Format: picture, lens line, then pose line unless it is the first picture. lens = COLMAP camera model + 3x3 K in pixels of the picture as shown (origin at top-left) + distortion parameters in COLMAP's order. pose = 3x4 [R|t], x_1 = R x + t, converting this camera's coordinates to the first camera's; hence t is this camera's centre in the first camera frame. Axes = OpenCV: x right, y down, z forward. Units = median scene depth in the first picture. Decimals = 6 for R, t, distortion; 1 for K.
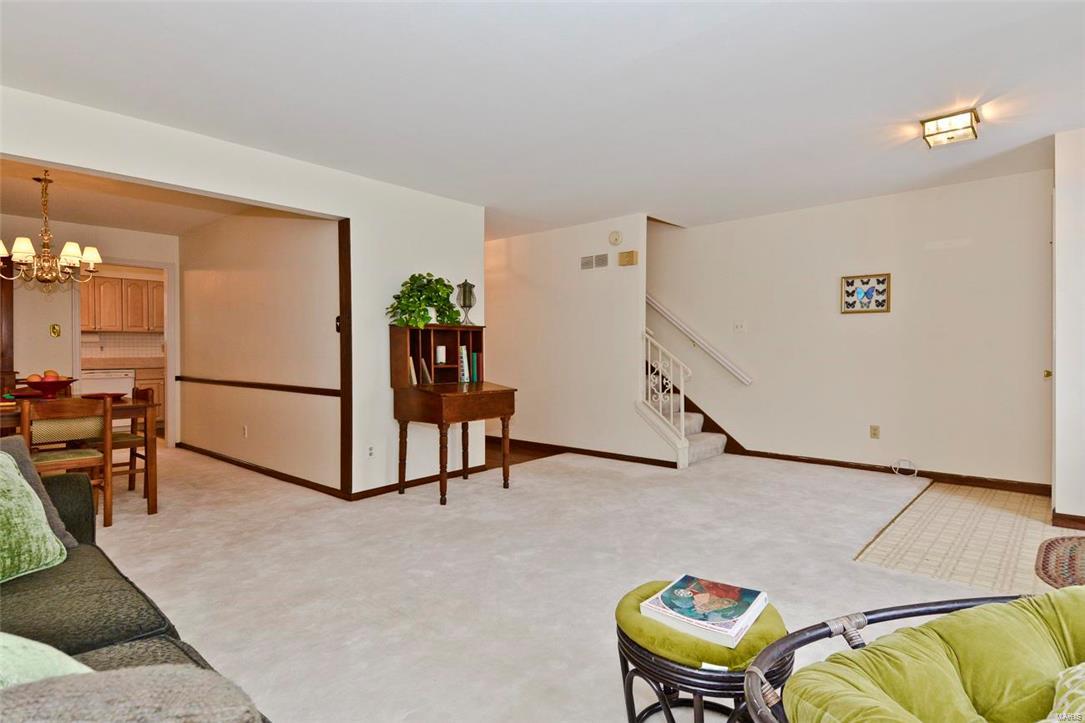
lens RADIAL K [[570.9, 0, 543.6], [0, 570.9, 359.4], [0, 0, 1]] dist [0.038293, -0.022899]
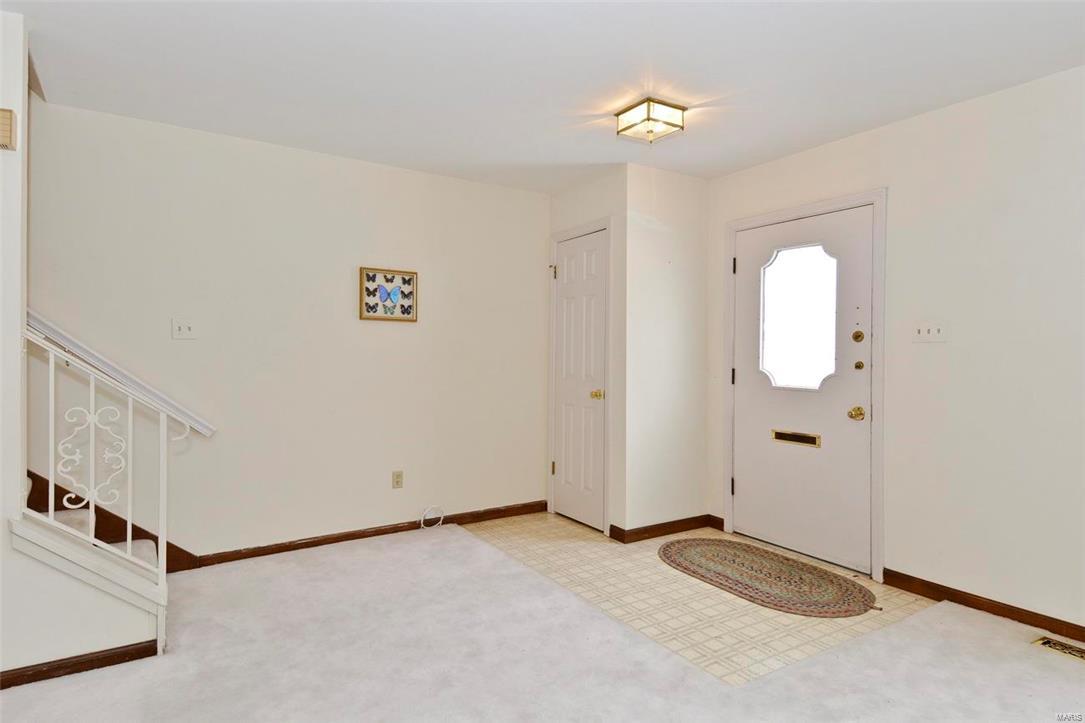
lens RADIAL K [[612.2, 0, 544.8], [0, 612.2, 359.9], [0, 0, 1]] dist [0.043284, 0.000125]
pose [[0.268167, -0.004906, 0.963360, -0.147231], [0.009724, 0.999950, 0.002385, -0.030523], [-0.963323, 0.008728, 0.268201, 0.599076]]
